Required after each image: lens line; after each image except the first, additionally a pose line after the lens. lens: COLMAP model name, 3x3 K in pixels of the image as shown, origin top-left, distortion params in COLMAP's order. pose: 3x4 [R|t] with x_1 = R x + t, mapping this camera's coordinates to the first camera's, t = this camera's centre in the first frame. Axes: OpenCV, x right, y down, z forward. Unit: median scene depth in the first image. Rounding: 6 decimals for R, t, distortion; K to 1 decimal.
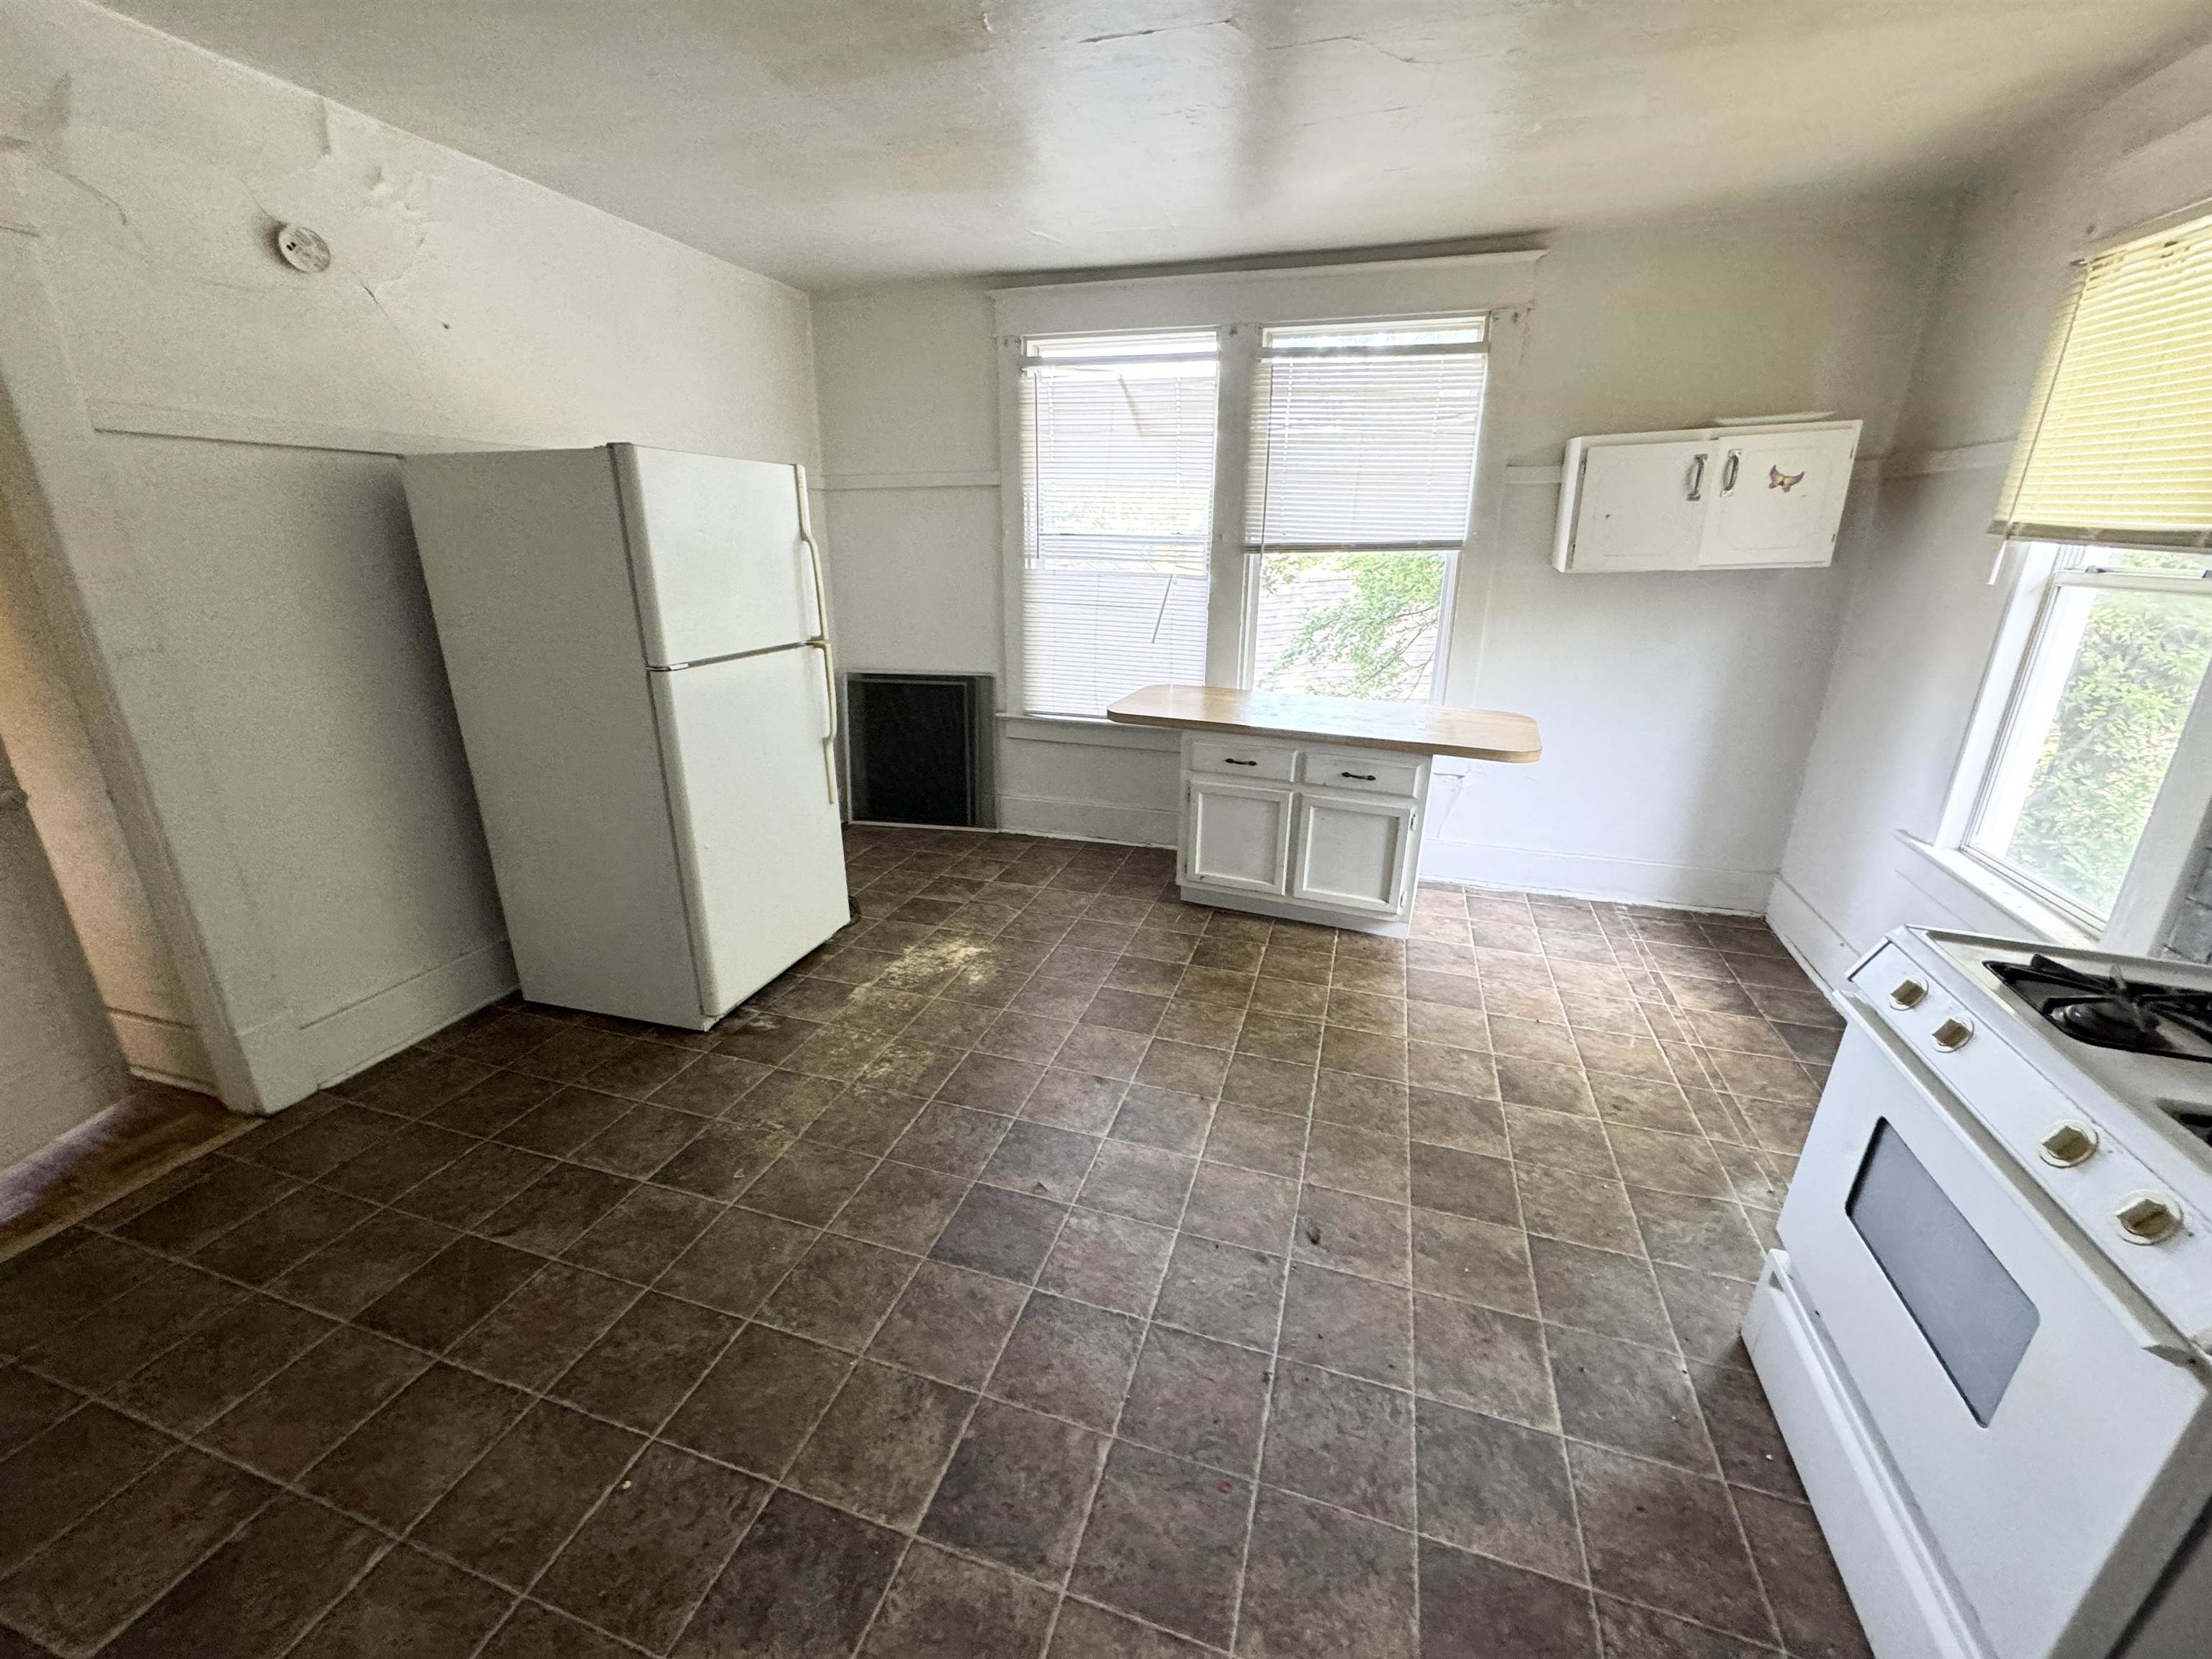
lens RADIAL K [[881.8, 0, 1103.5], [0, 881.8, 831.5], [0, 0, 1]] dist [0.000572, -0.000448]
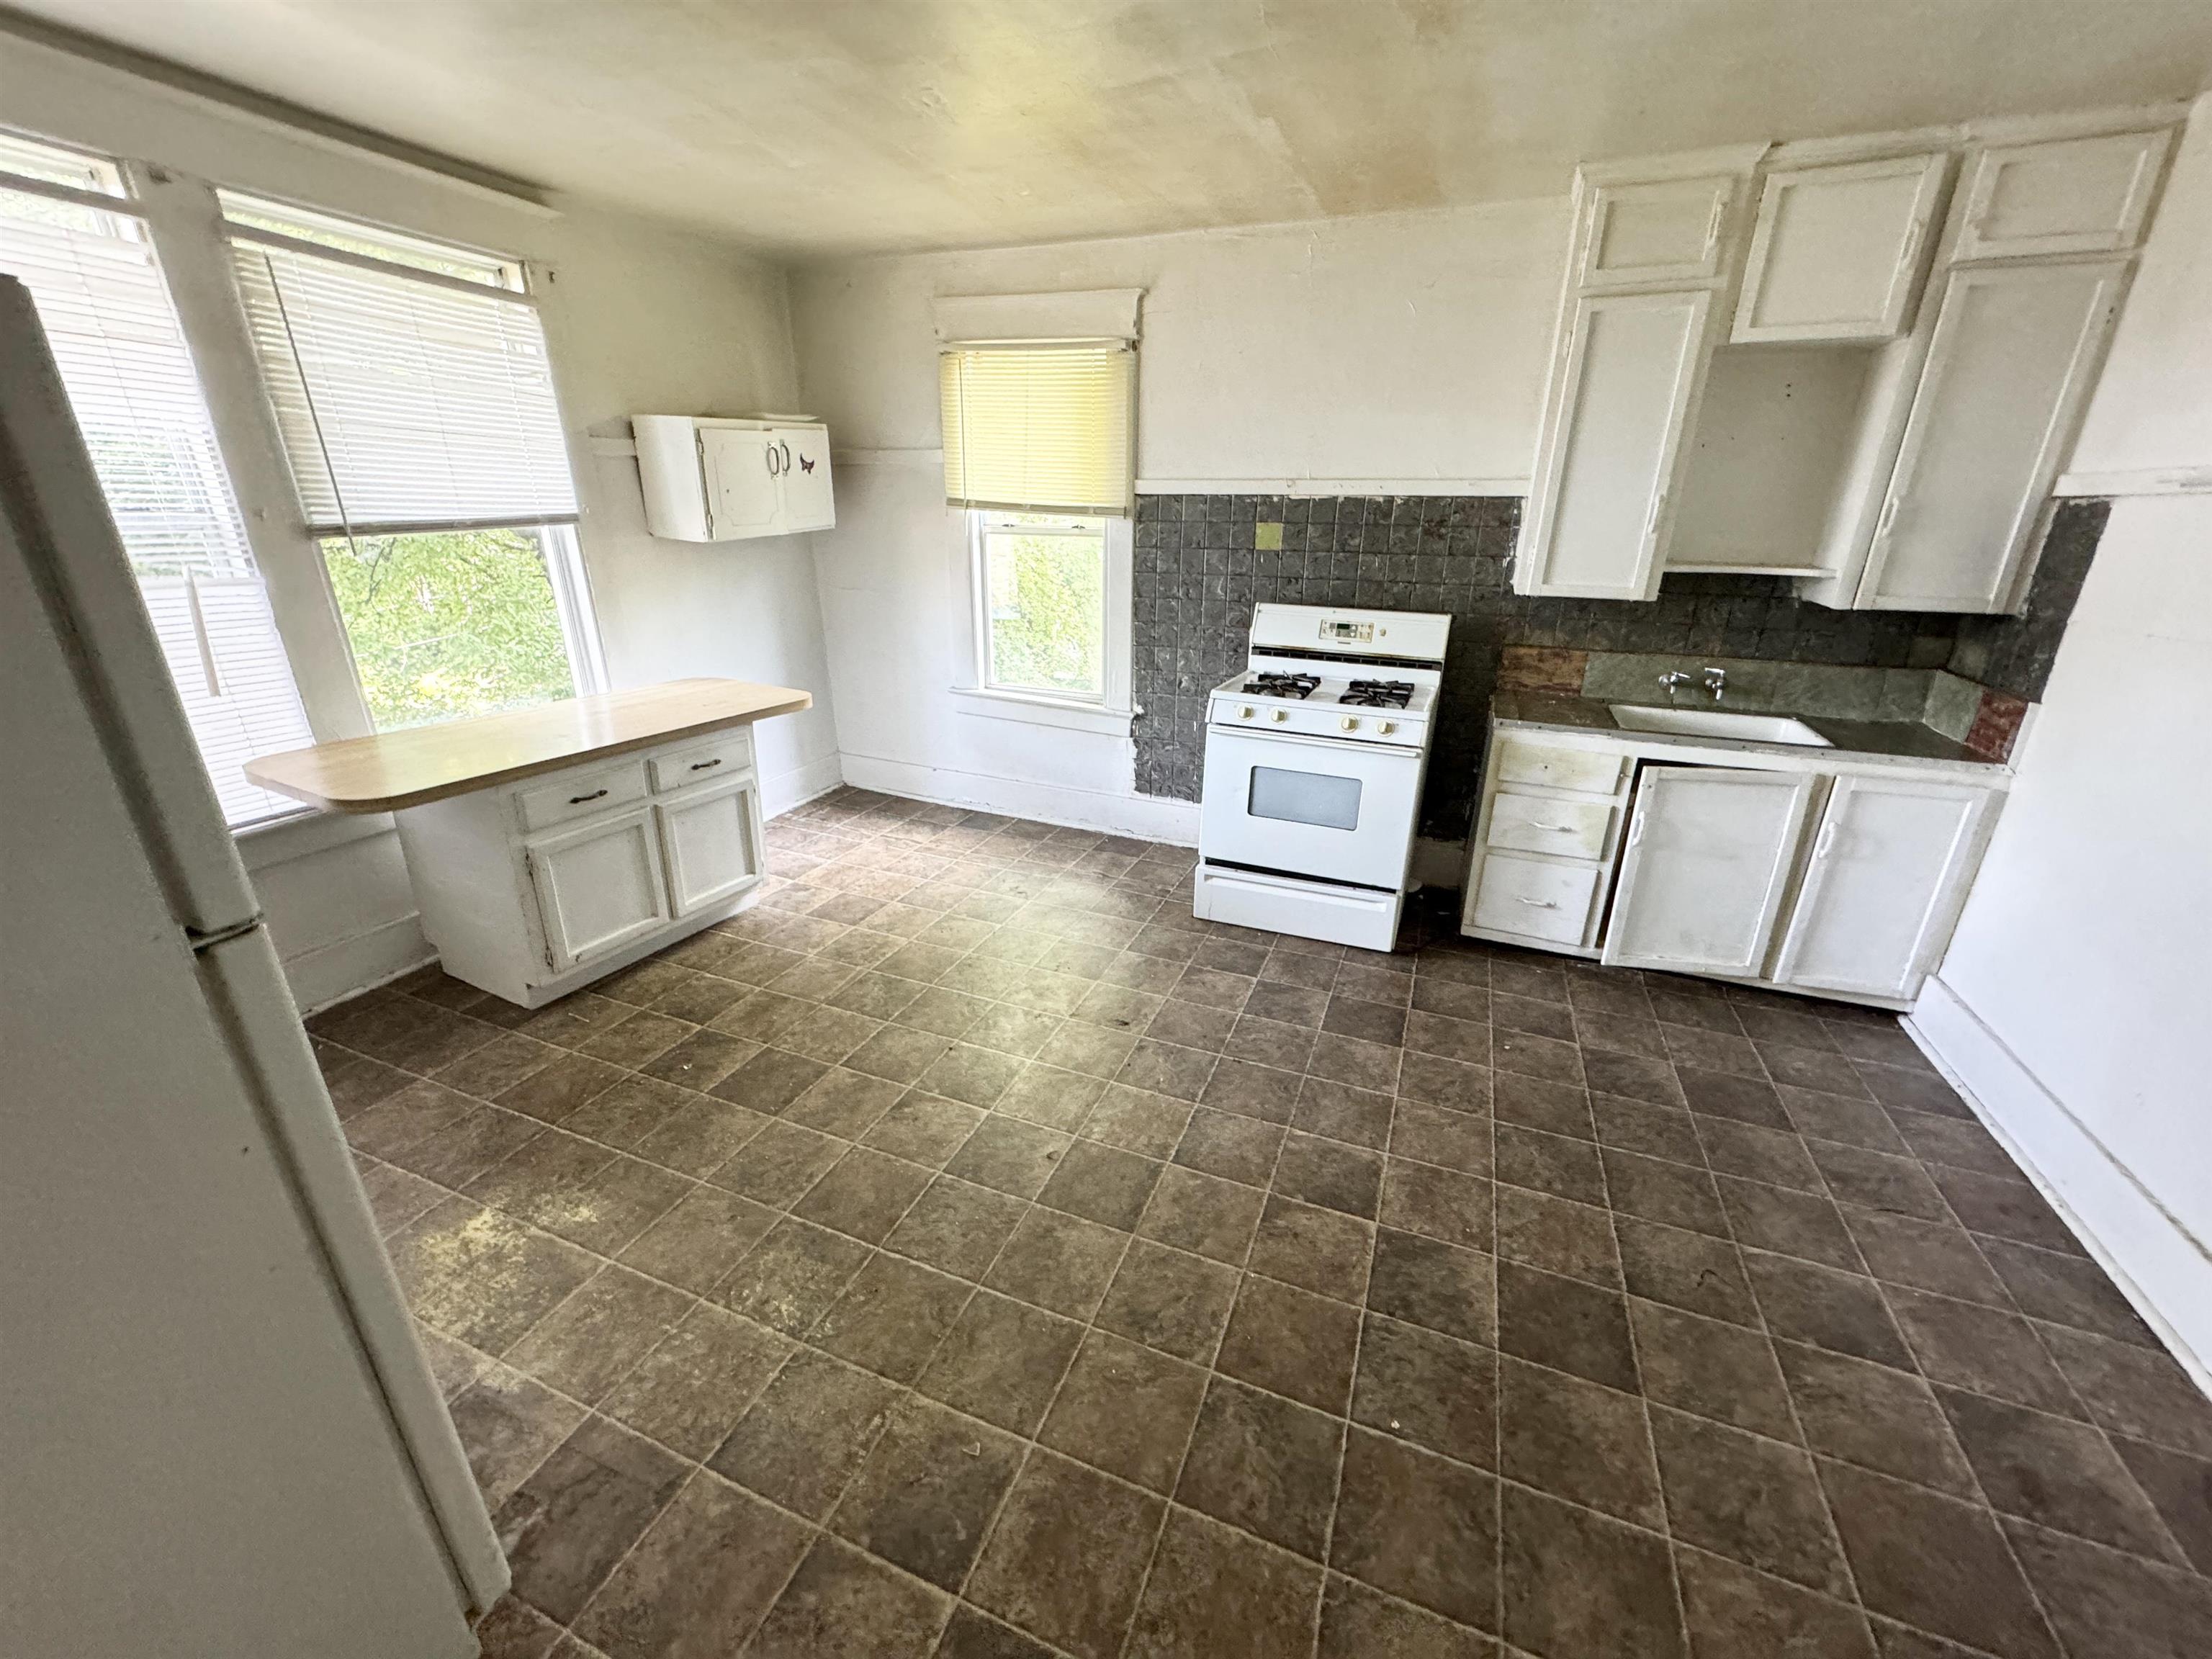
lens RADIAL K [[881.8, 0, 1105.3], [0, 881.8, 832.3], [0, 0, 1]] dist [0.000572, -0.000448]
pose [[0.076008, -0.358323, 0.930498, -0.654866], [0.310752, 0.895233, 0.319359, -0.183317], [-0.947447, 0.264880, 0.179394, 0.473362]]
